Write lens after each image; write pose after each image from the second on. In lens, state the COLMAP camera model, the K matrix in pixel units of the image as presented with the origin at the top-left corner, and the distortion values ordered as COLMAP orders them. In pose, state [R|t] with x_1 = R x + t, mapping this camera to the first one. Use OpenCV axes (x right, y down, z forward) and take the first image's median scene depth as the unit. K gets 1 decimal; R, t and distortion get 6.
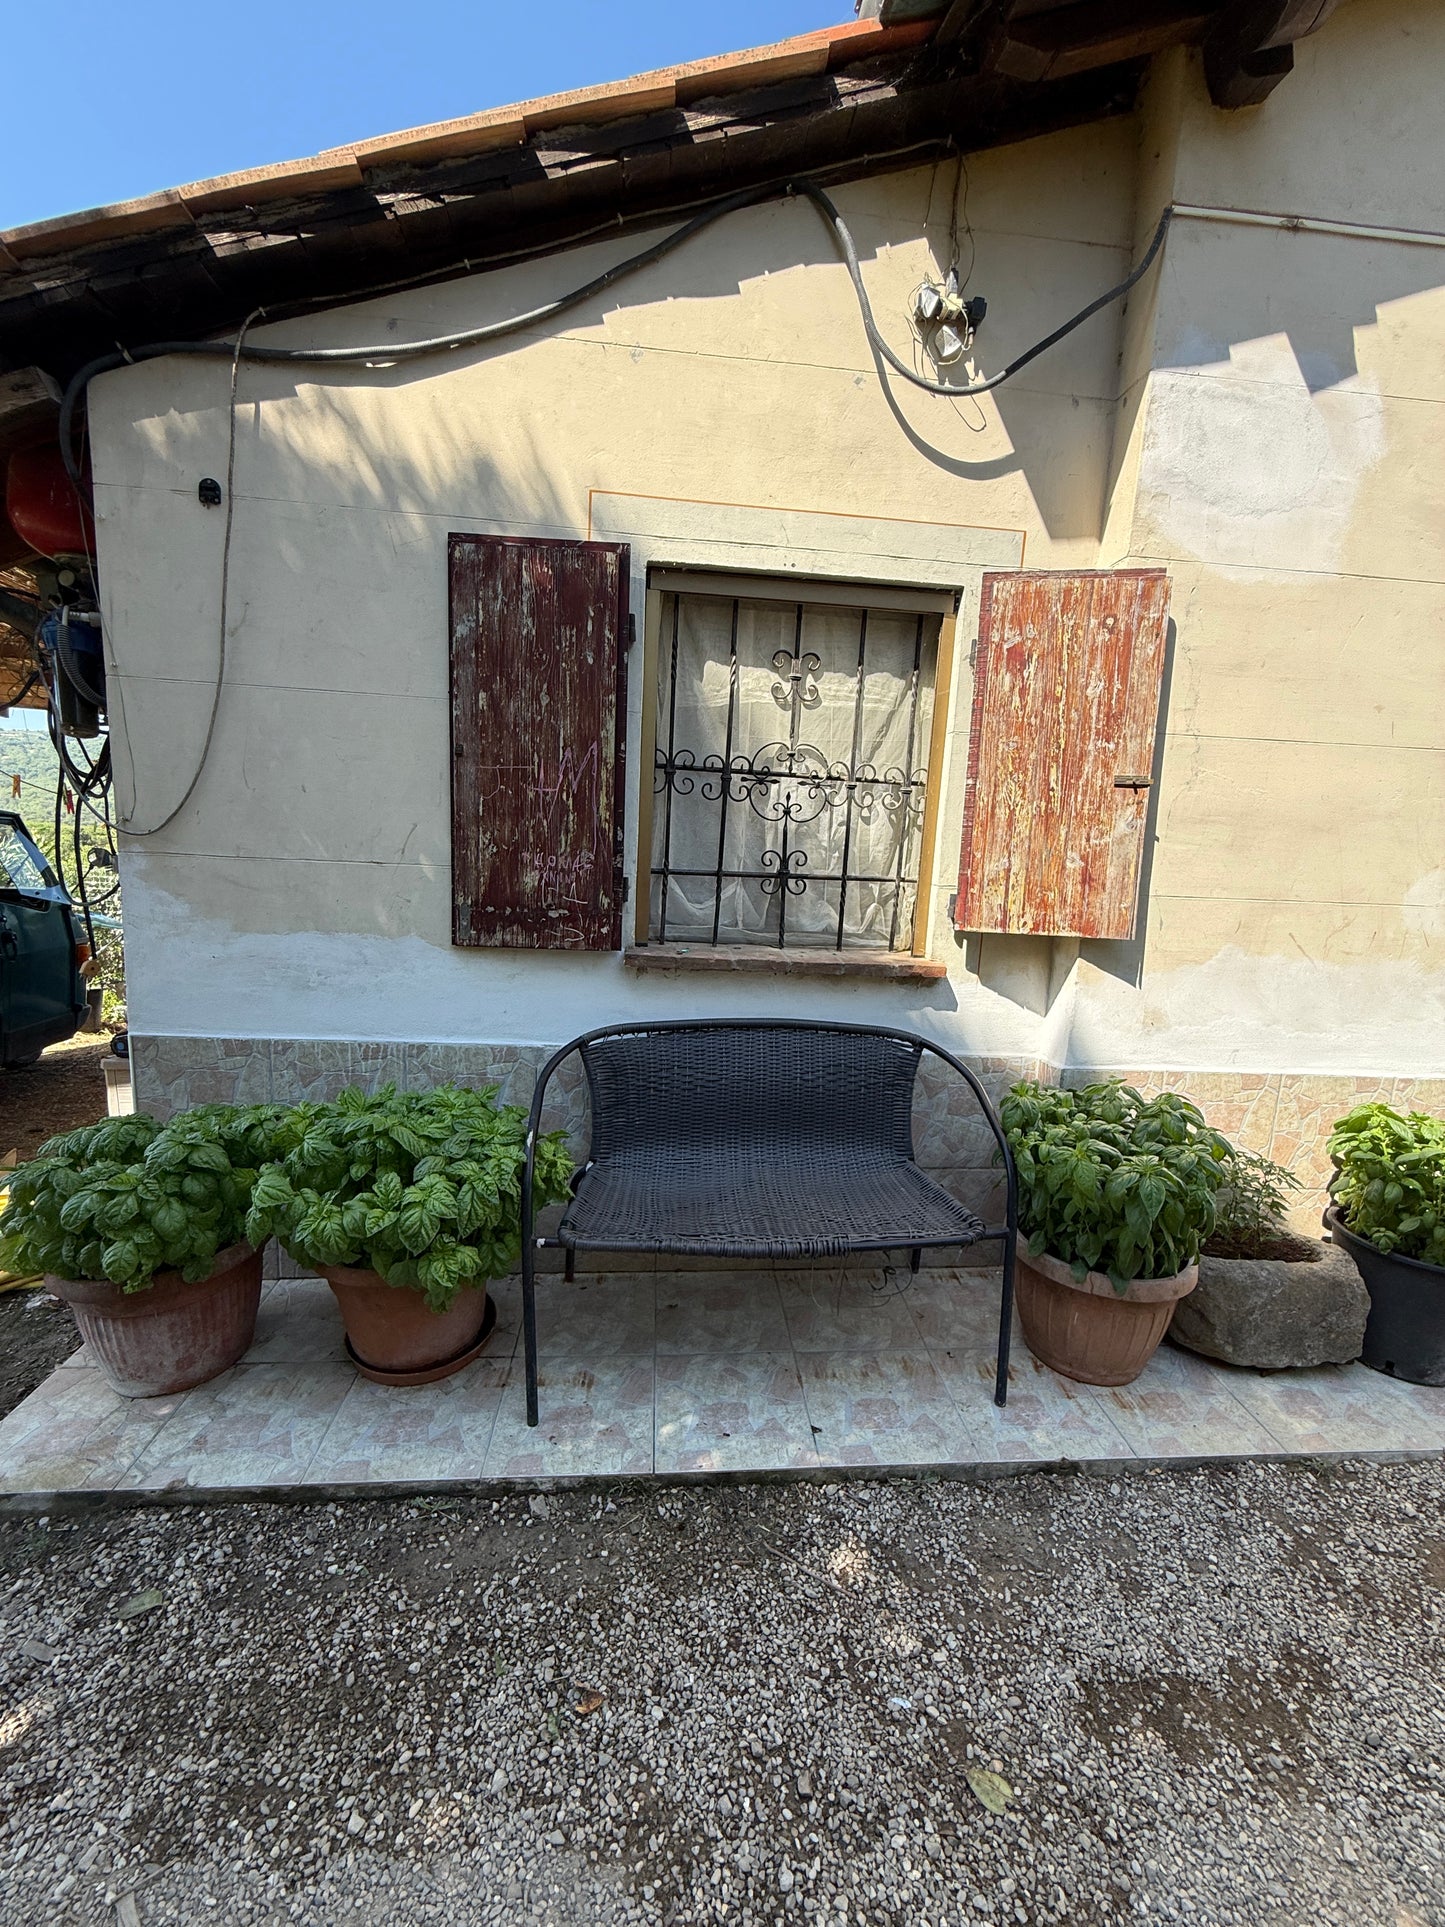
lens RADIAL K [[769.9, 0, 720.3], [0, 769.9, 961.0], [0, 0, 1]] dist [-0.001189, 0.000640]
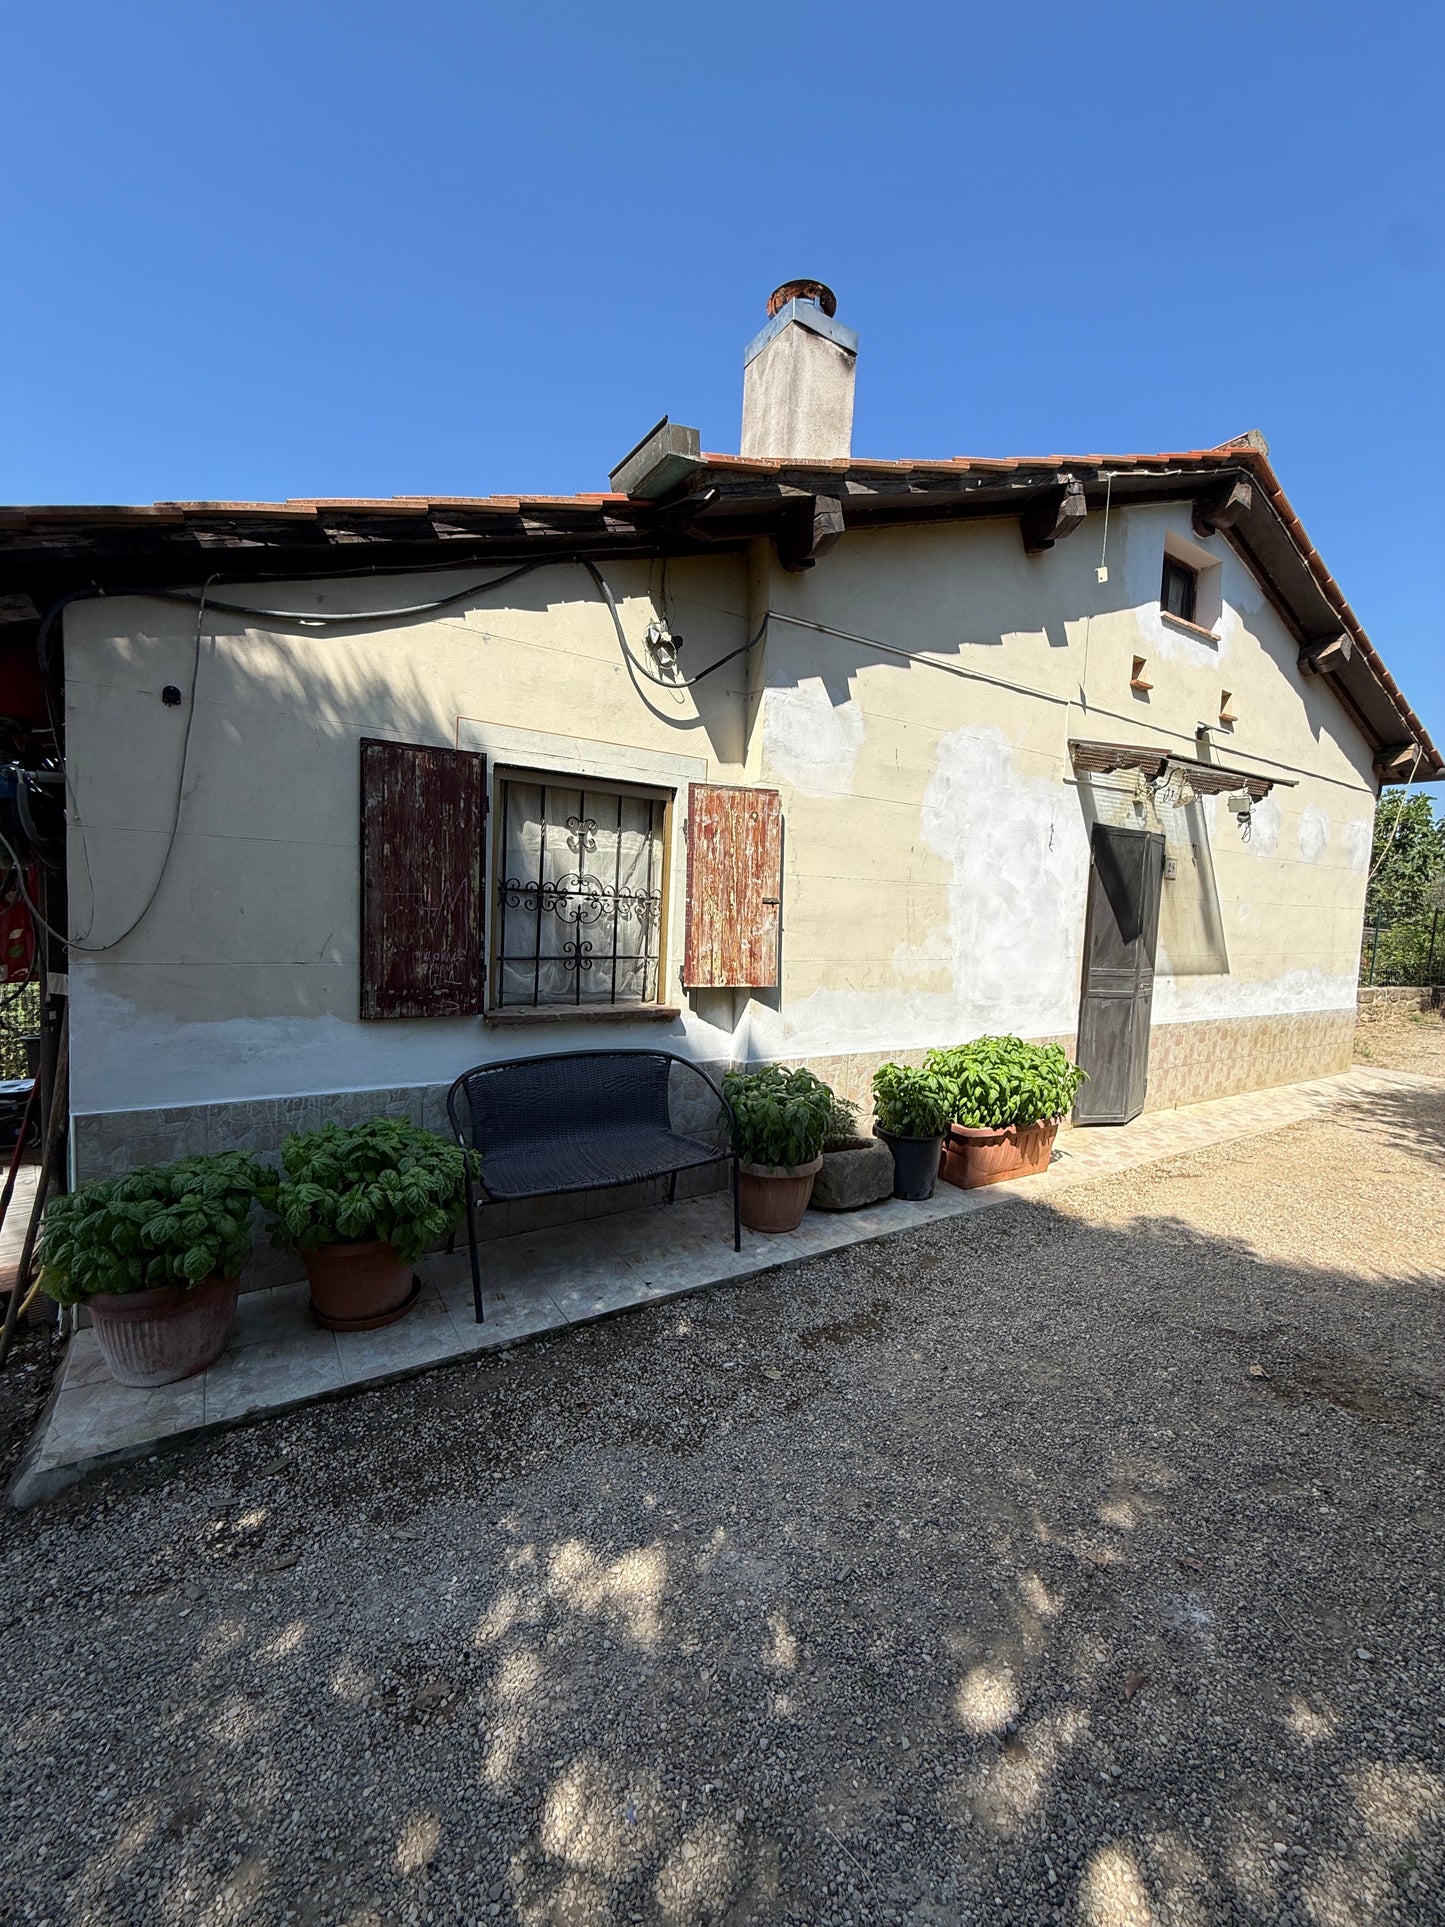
lens RADIAL K [[769.9, 0, 720.3], [0, 769.9, 961.0], [0, 0, 1]] dist [-0.001189, 0.000640]
pose [[0.882609, -0.044212, 0.468023, -0.442994], [0.073291, 0.996335, -0.044096, -0.017757], [-0.464359, 0.073222, 0.882615, -0.562808]]
